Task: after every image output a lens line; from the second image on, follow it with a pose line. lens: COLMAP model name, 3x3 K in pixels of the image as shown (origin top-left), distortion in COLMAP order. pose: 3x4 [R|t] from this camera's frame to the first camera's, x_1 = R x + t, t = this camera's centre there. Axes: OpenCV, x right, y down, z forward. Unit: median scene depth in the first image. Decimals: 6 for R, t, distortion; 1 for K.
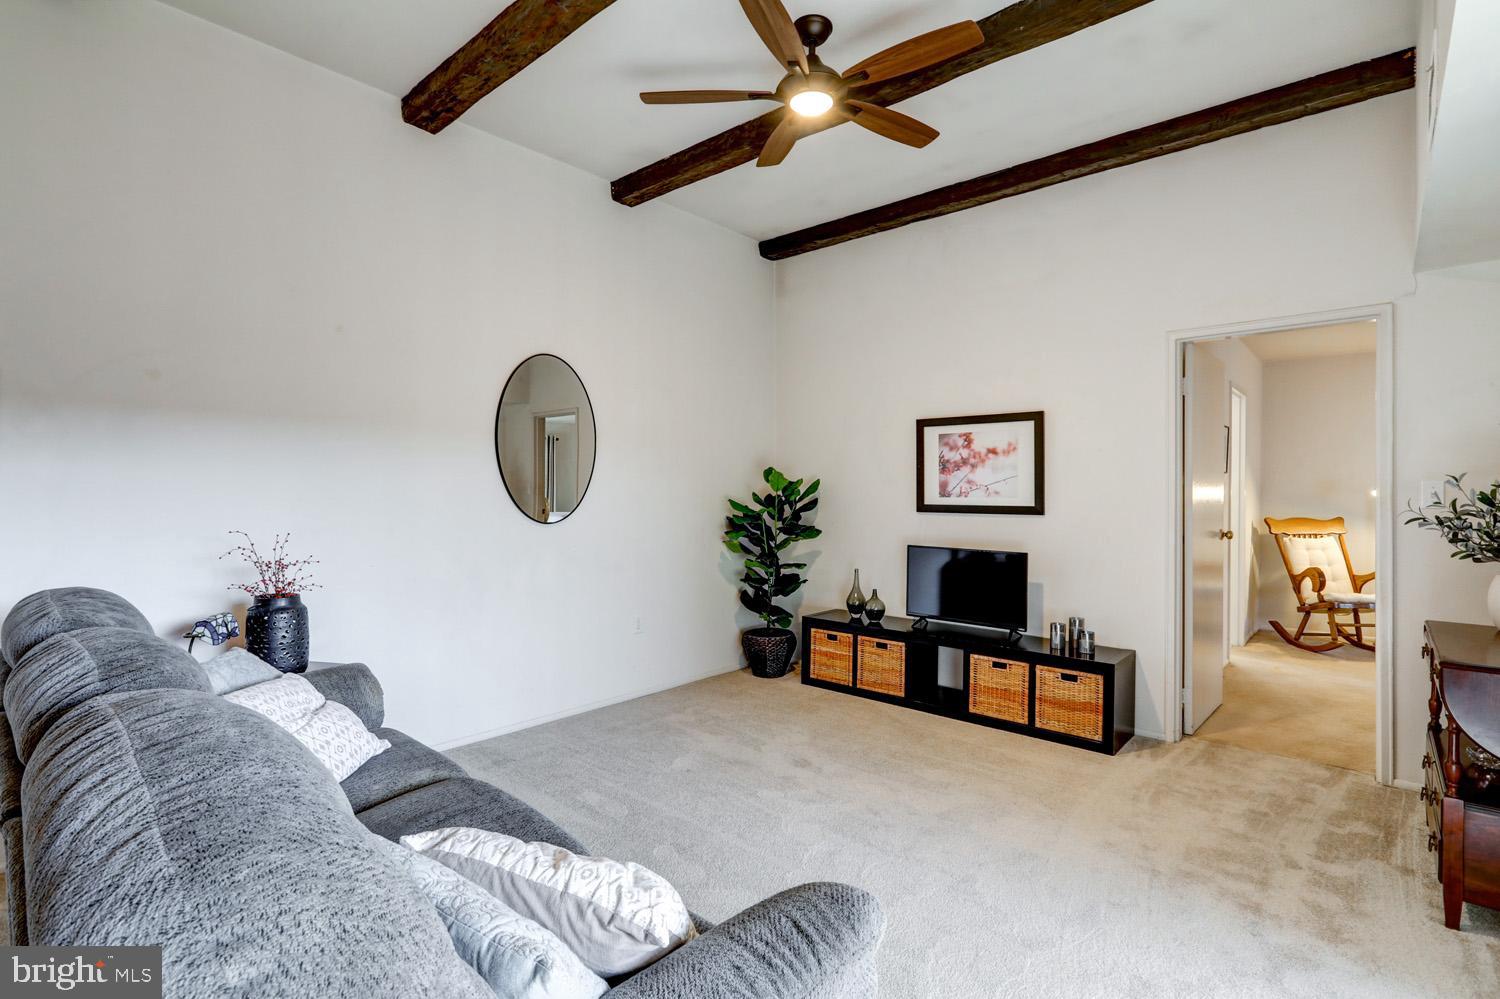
lens RADIAL K [[717.7, 0, 743.7], [0, 717.7, 487.3], [0, 0, 1]] dist [-0.000579, 0.000799]
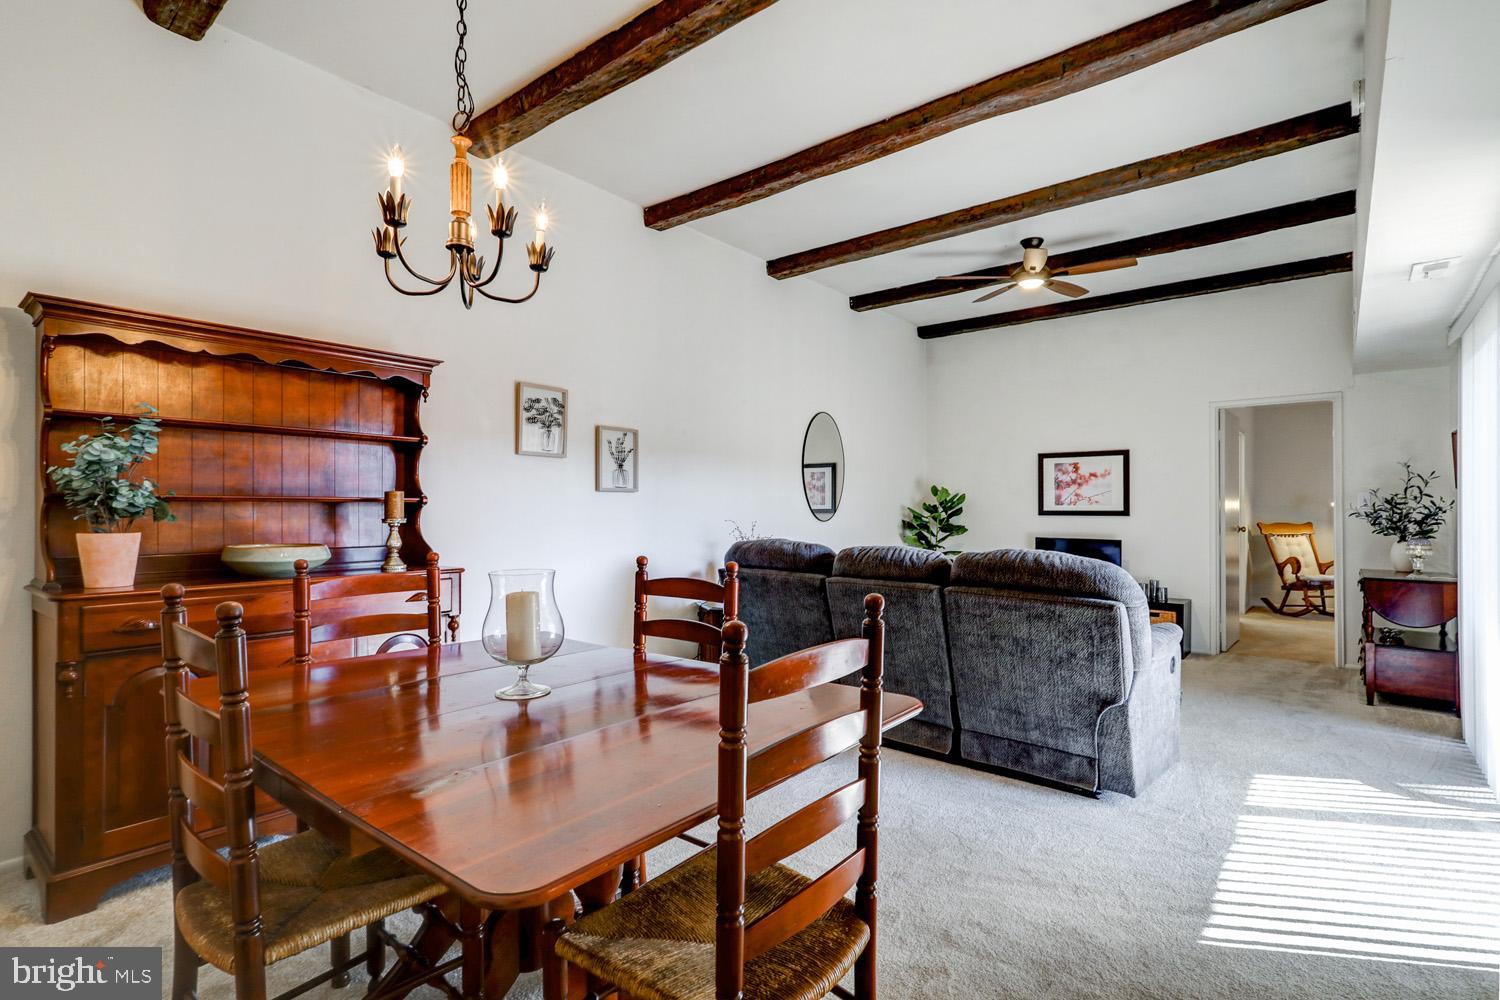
lens RADIAL K [[743.7, 0, 750.0], [0, 743.7, 500.0], [0, 0, 1]] dist [0.001201, 0.002876]
pose [[0.998452, 0.000405, 0.055617, -0.446120], [0.000134, 0.999953, -0.009687, 0.017357], [-0.055618, 0.009679, 0.998405, -0.510875]]
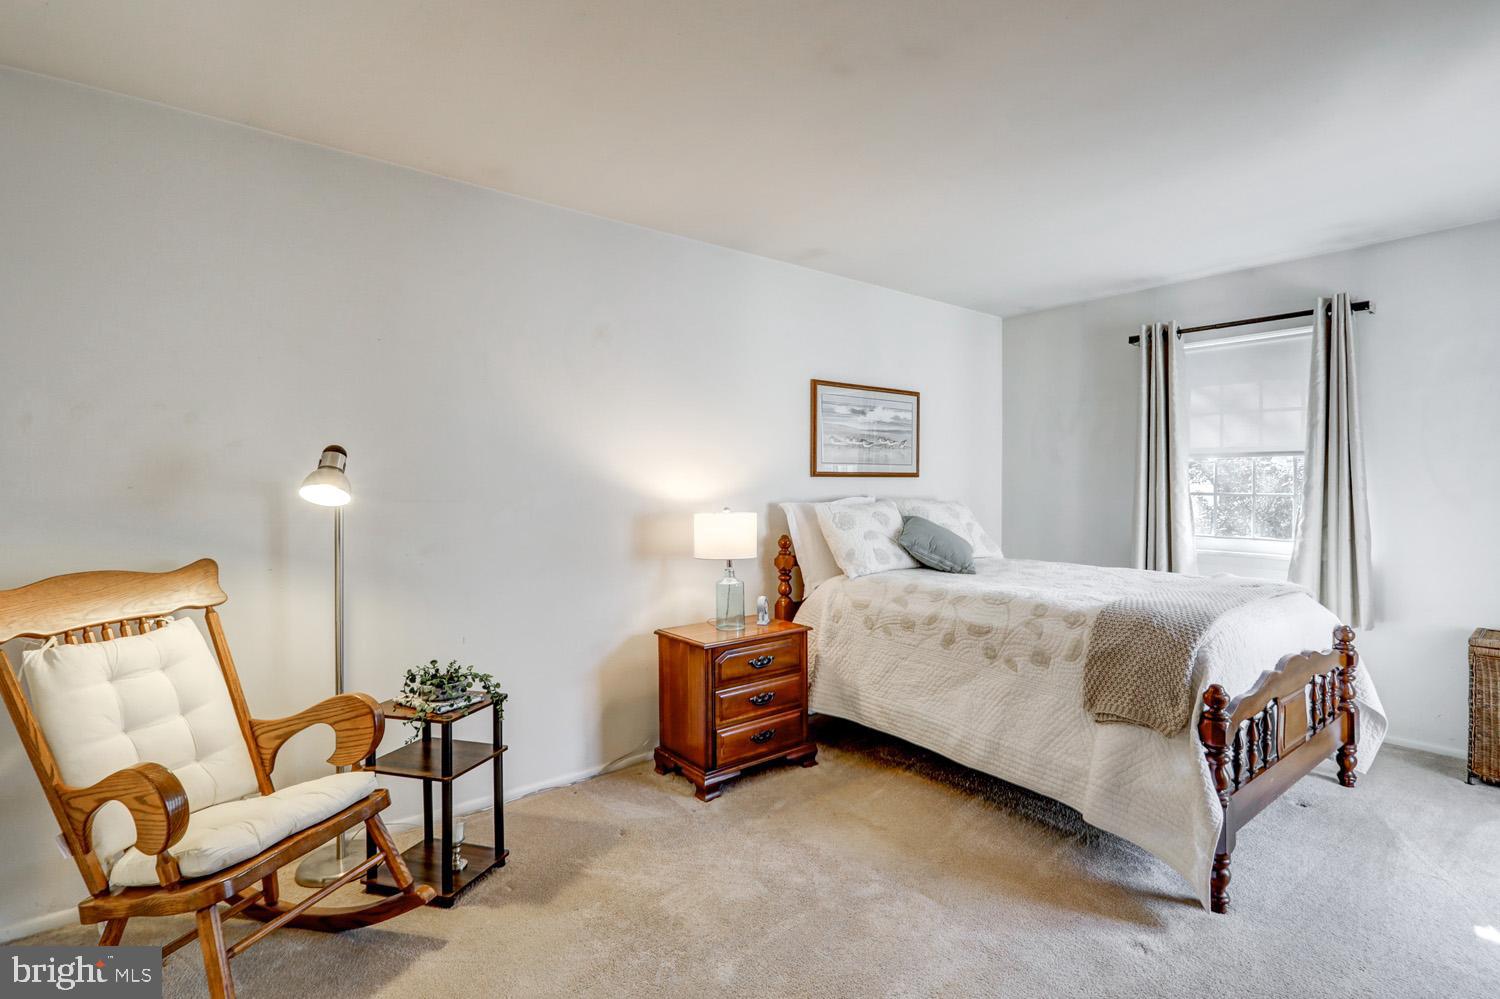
lens RADIAL K [[733.3, 0, 809.6], [0, 733.3, 493.6], [0, 0, 1]] dist [-0.000020, 0.000065]
pose [[0.136789, -0.013717, 0.990505, 0.689375], [0.001970, 0.999906, 0.013575, 0.002942], [-0.990598, 0.000094, 0.136803, 0.883943]]
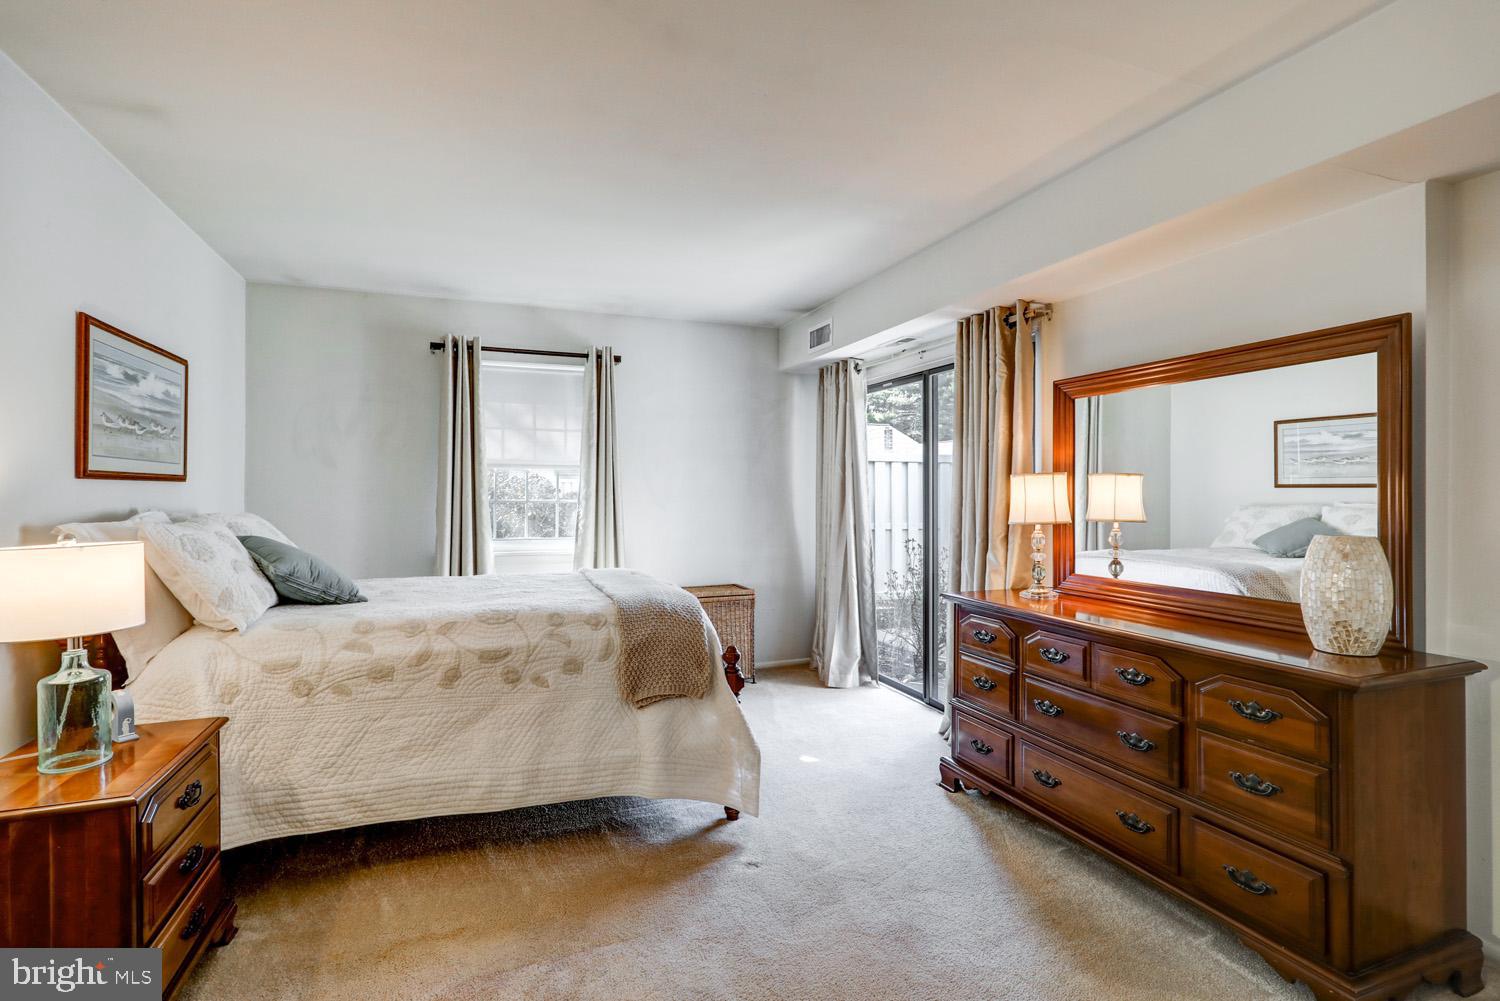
lens RADIAL K [[718.9, 0, 728.1], [0, 718.9, 495.1], [0, 0, 1]] dist [0.001488, 0.000176]
pose [[-0.883816, -0.002960, 0.467826, 0.974918], [-0.000468, 0.999985, 0.005443, 0.003473], [-0.467835, 0.004591, -0.883804, 1.316840]]
